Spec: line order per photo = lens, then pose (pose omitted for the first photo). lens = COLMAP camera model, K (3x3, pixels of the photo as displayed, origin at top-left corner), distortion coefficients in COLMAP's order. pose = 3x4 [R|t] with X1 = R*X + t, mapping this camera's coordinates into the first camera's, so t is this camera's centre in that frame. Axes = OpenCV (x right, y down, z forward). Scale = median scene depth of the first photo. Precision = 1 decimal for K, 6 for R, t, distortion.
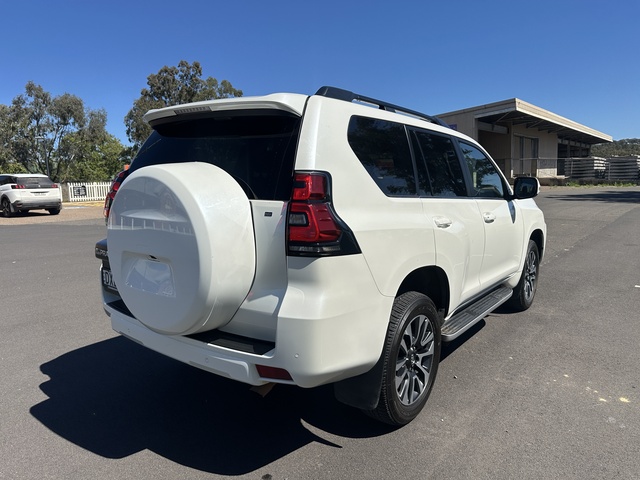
lens RADIAL K [[452.8, 0, 318.6], [0, 452.8, 220.0], [0, 0, 1]] dist [0.000679, -0.001441]
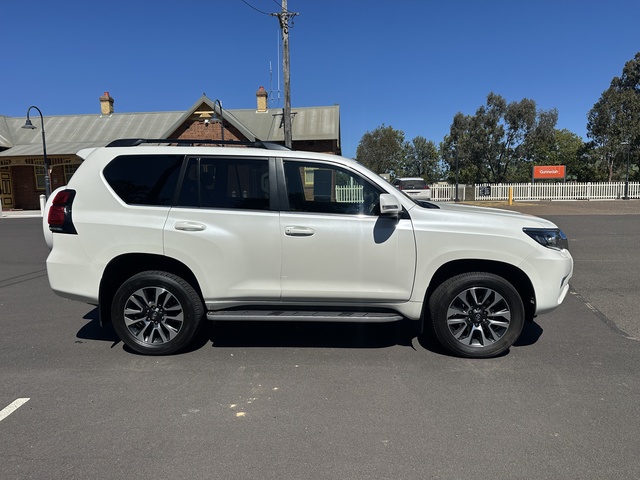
lens RADIAL K [[450.8, 0, 321.2], [0, 450.8, 234.3], [0, 0, 1]] dist [-0.006768, -0.009239]
pose [[0.560701, 0.095663, -0.822474, 0.266025], [-0.067708, 0.995274, 0.069604, -0.015141], [0.825245, 0.016661, 0.564528, 0.096445]]
